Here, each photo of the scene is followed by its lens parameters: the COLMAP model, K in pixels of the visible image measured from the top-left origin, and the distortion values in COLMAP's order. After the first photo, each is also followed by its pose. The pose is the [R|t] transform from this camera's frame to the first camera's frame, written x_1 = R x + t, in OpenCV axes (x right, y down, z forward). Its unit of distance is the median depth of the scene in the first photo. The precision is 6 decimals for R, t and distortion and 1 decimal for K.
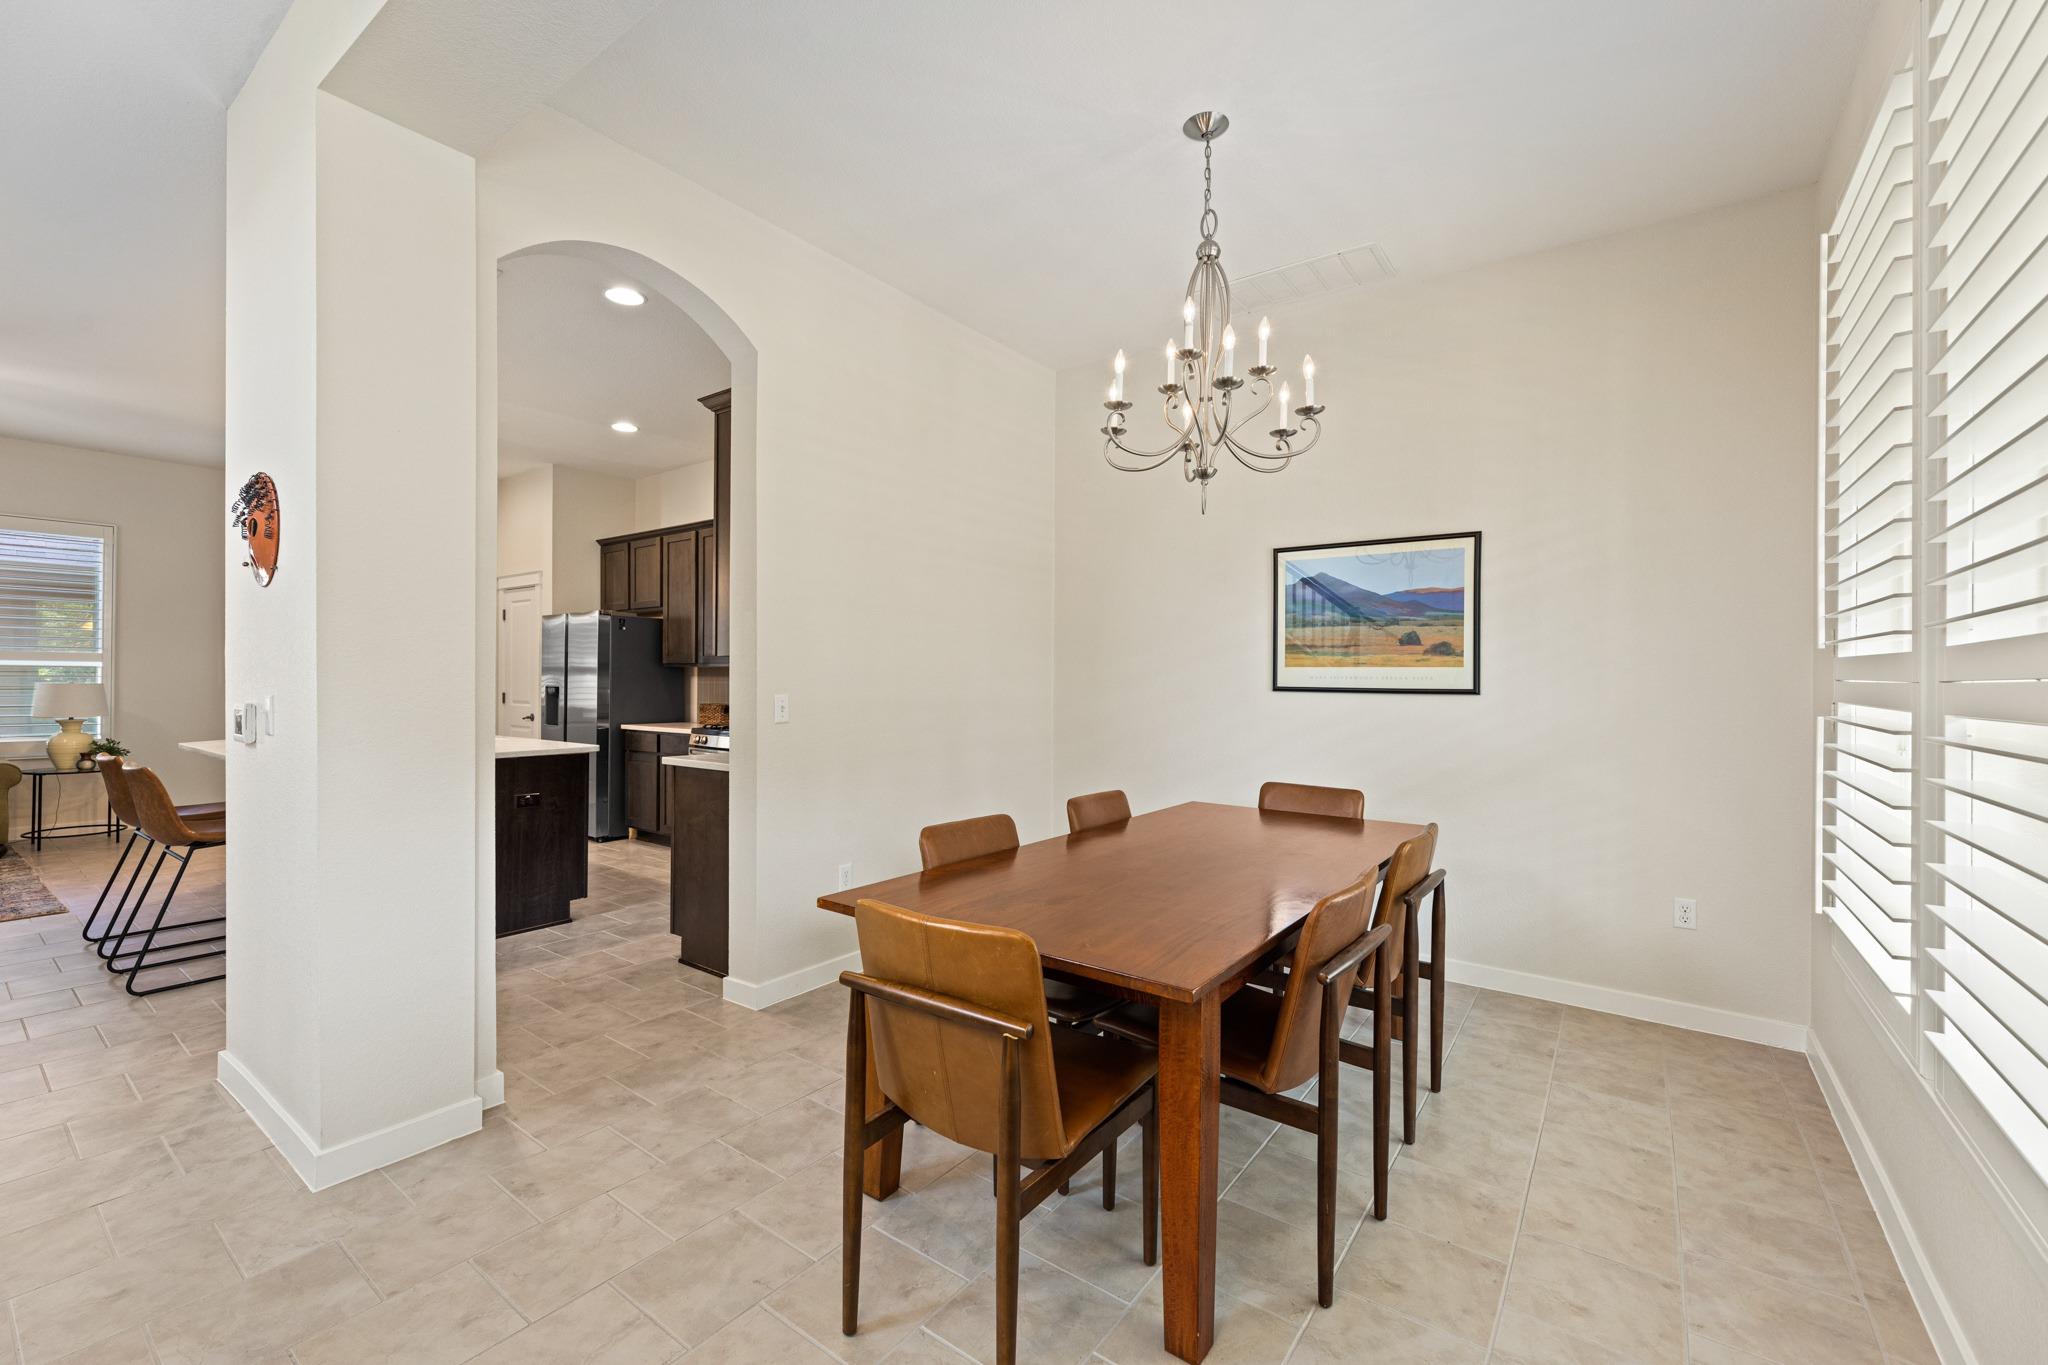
lens RADIAL K [[836.4, 0, 1015.3], [0, 836.4, 677.2], [0, 0, 1]] dist [0.008827, -0.000423]
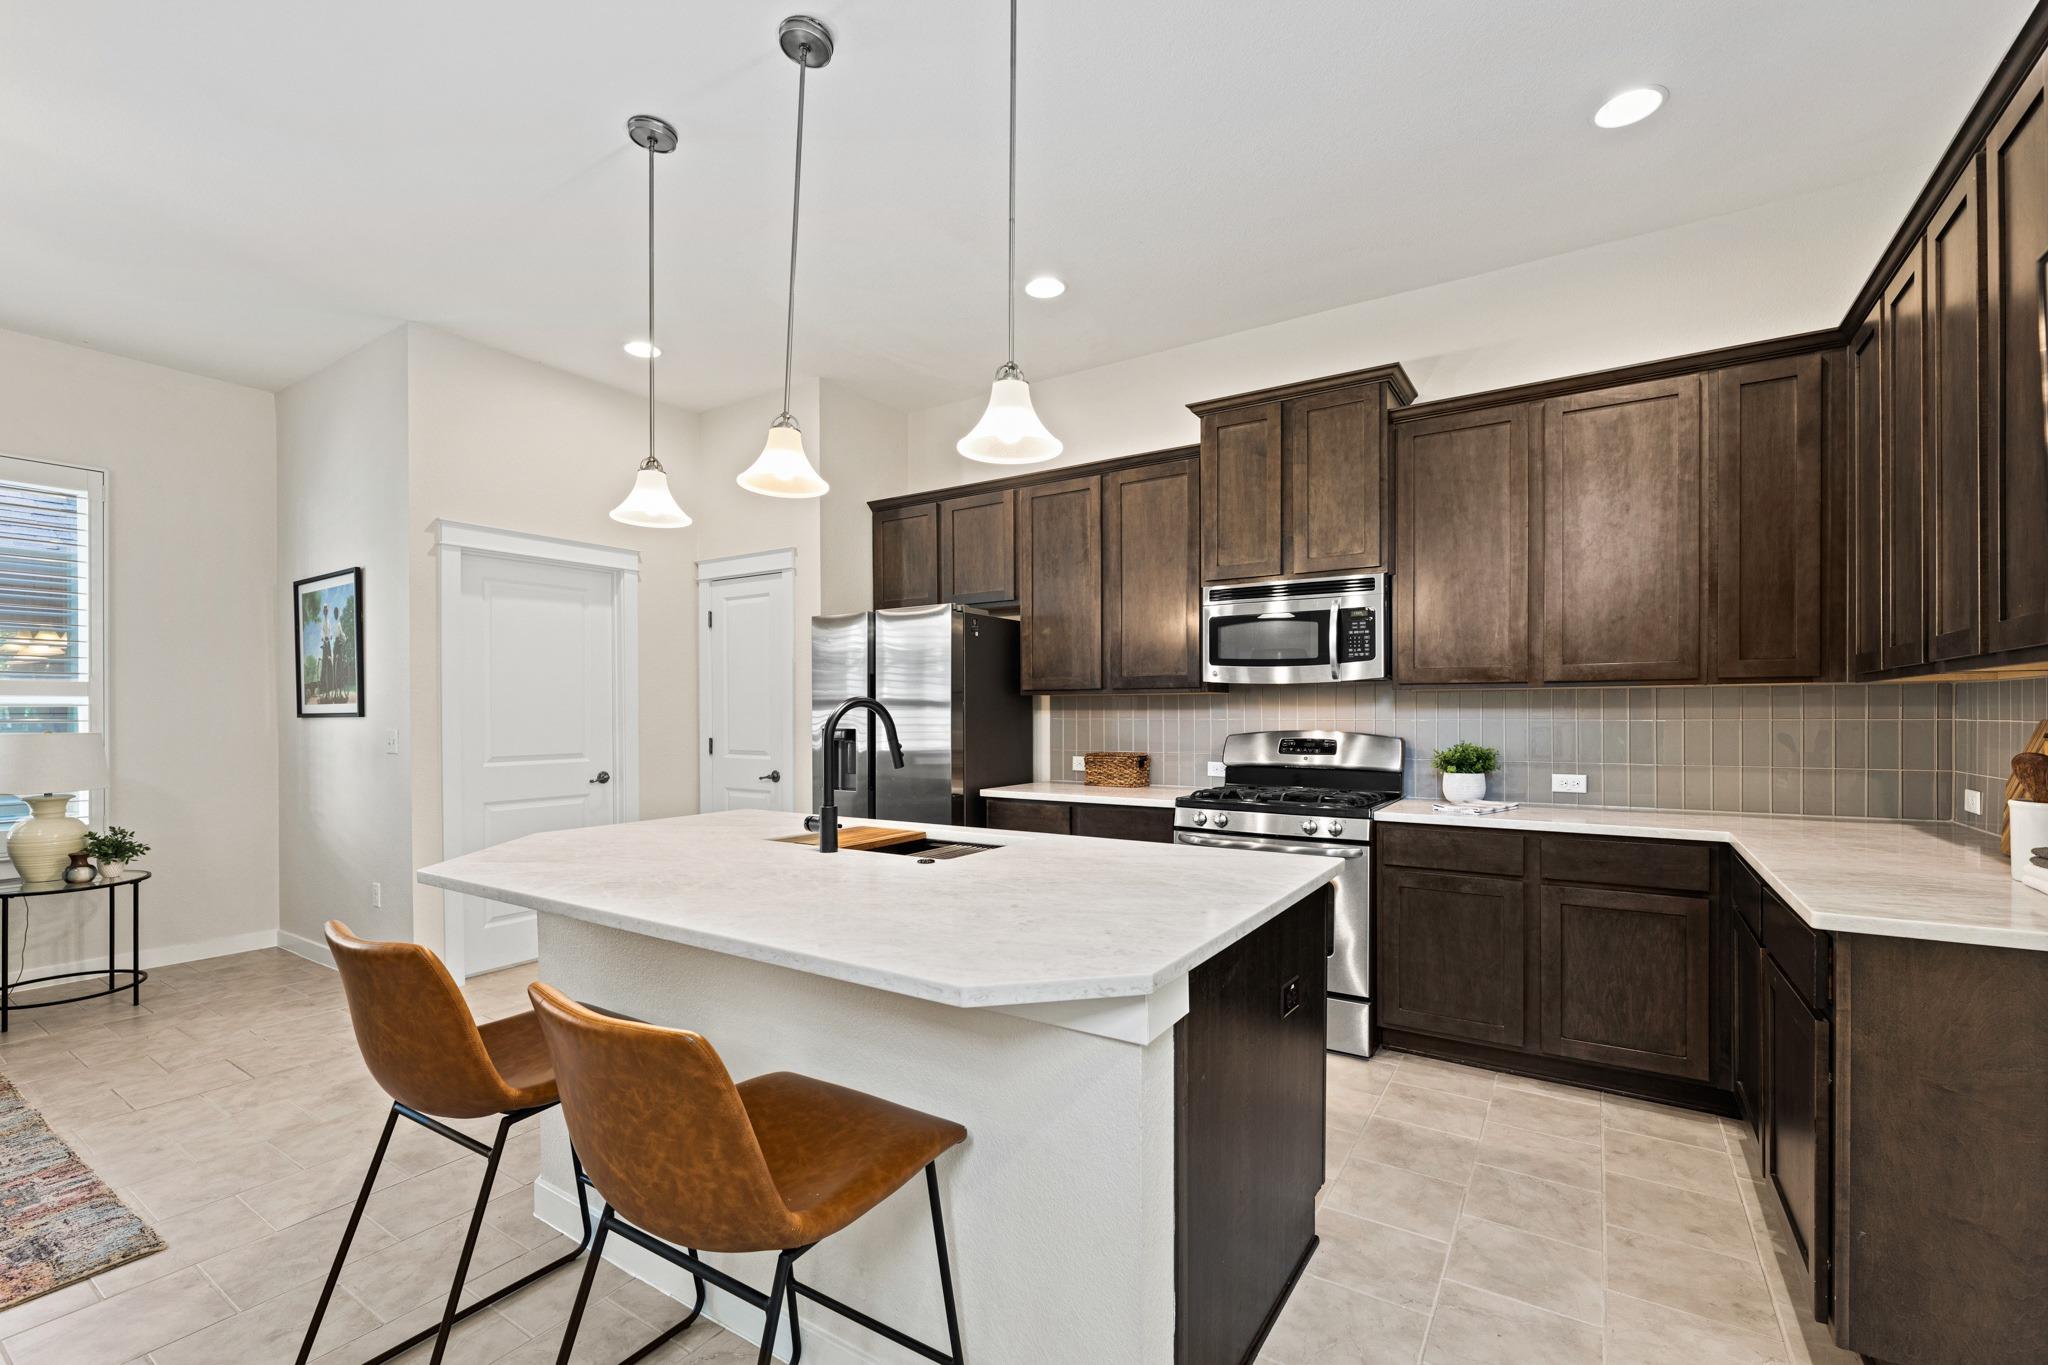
lens RADIAL K [[887.8, 0, 1021.9], [0, 887.8, 708.1], [0, 0, 1]] dist [0.000611, 0.000152]
pose [[0.998295, -0.011421, 0.057240, -0.476749], [0.011450, 0.999934, -0.000180, -0.002759], [-0.057234, 0.000835, 0.998360, 0.346681]]
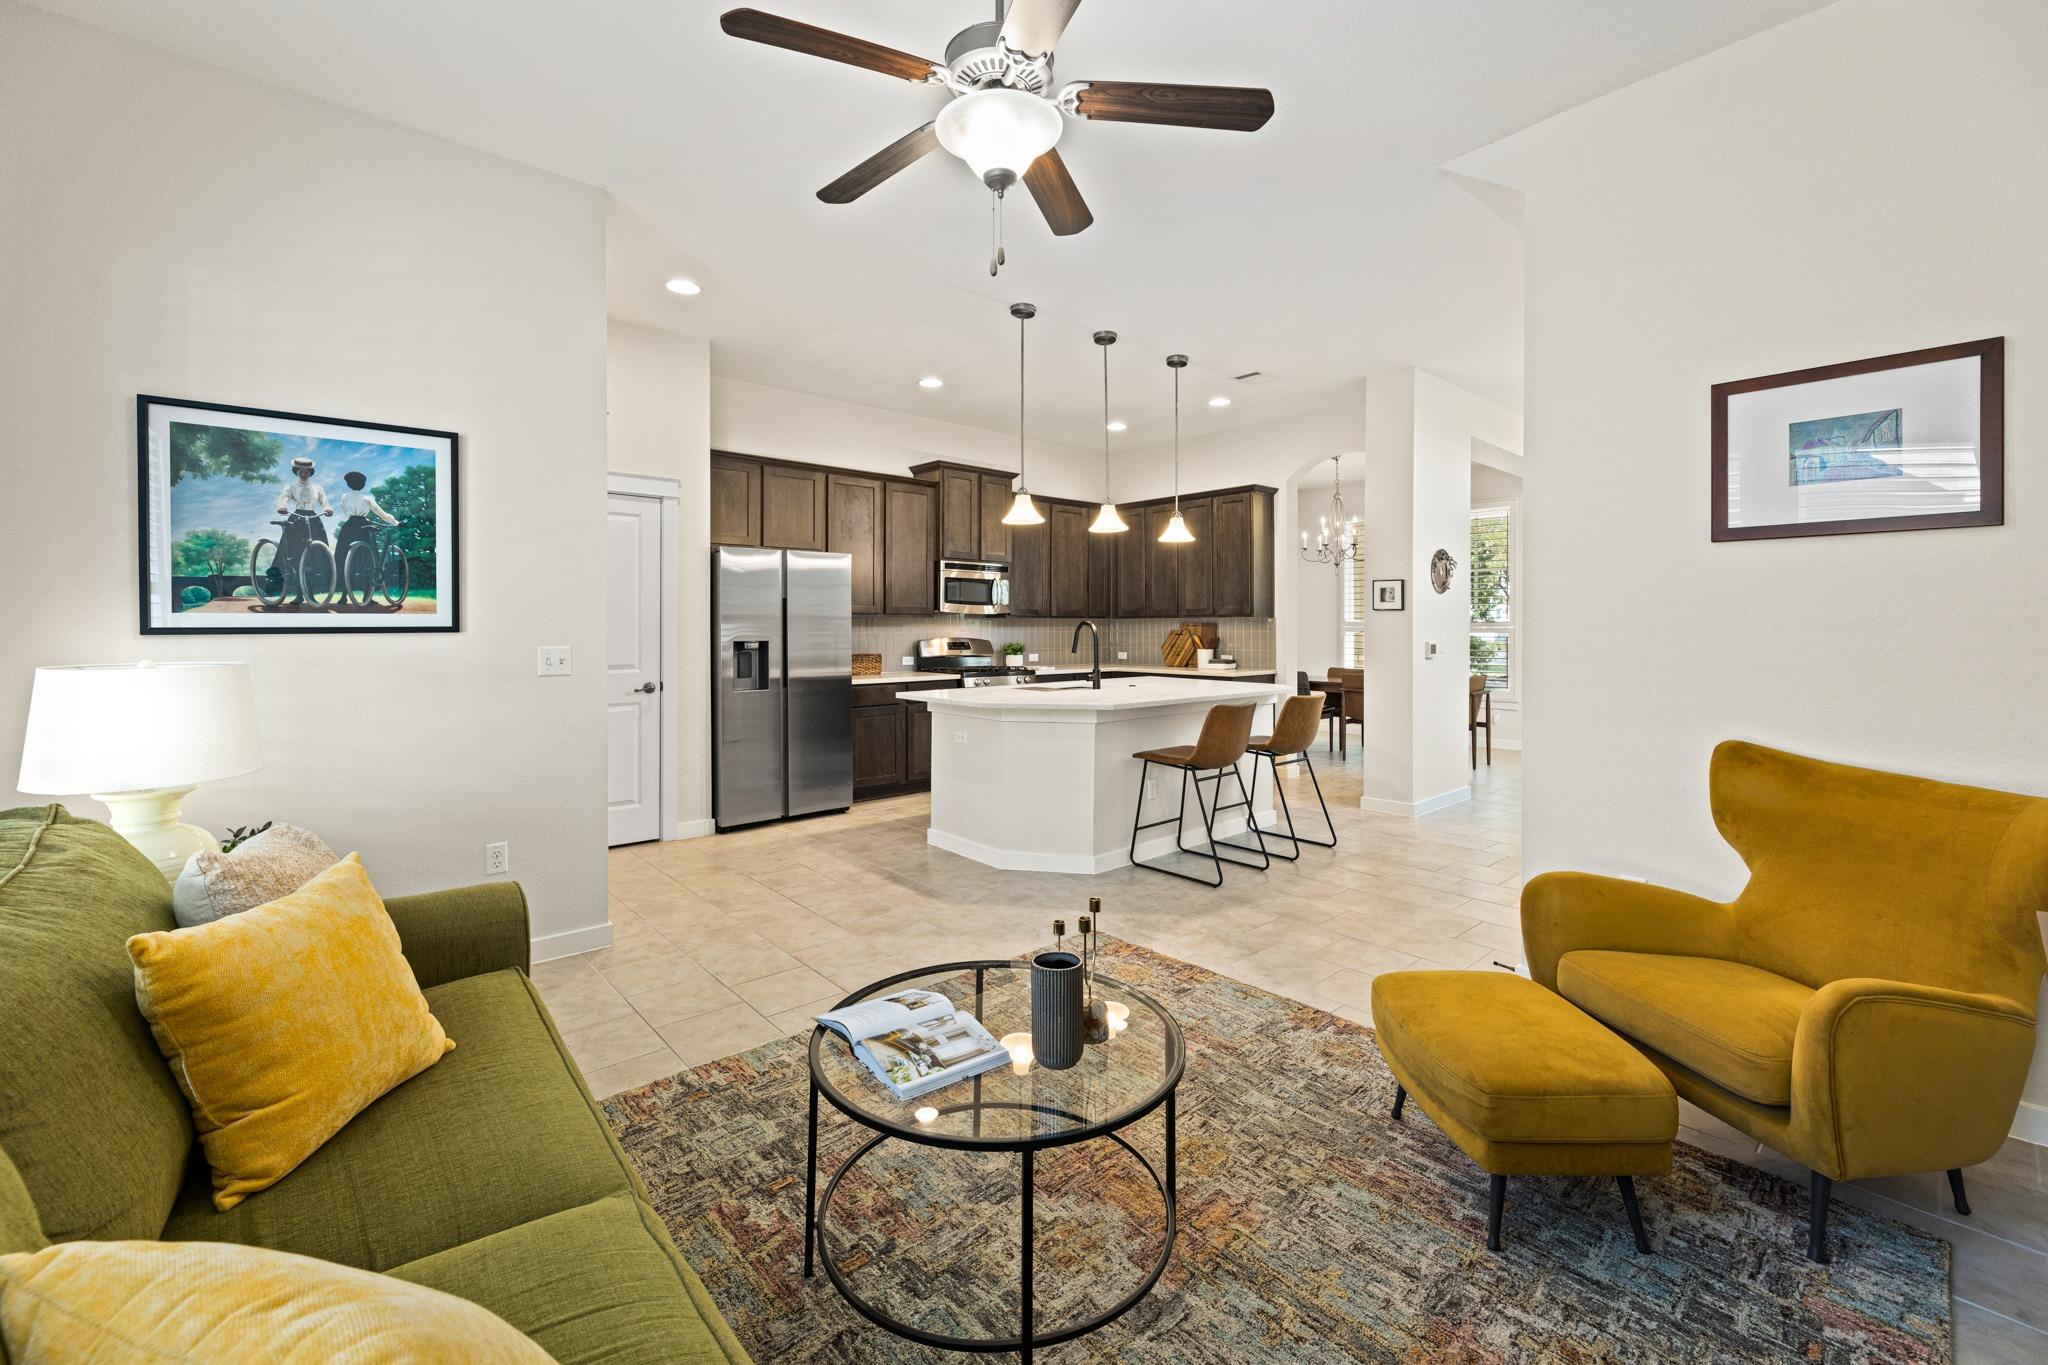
lens RADIAL K [[836.4, 0, 1004.0], [0, 836.4, 630.0], [0, 0, 1]] dist [0.008827, -0.000423]
pose [[0.219532, -0.011100, 0.975542, -1.310604], [0.002673, 0.999938, 0.010776, -0.007179], [-0.975602, 0.000242, 0.219548, 0.629588]]
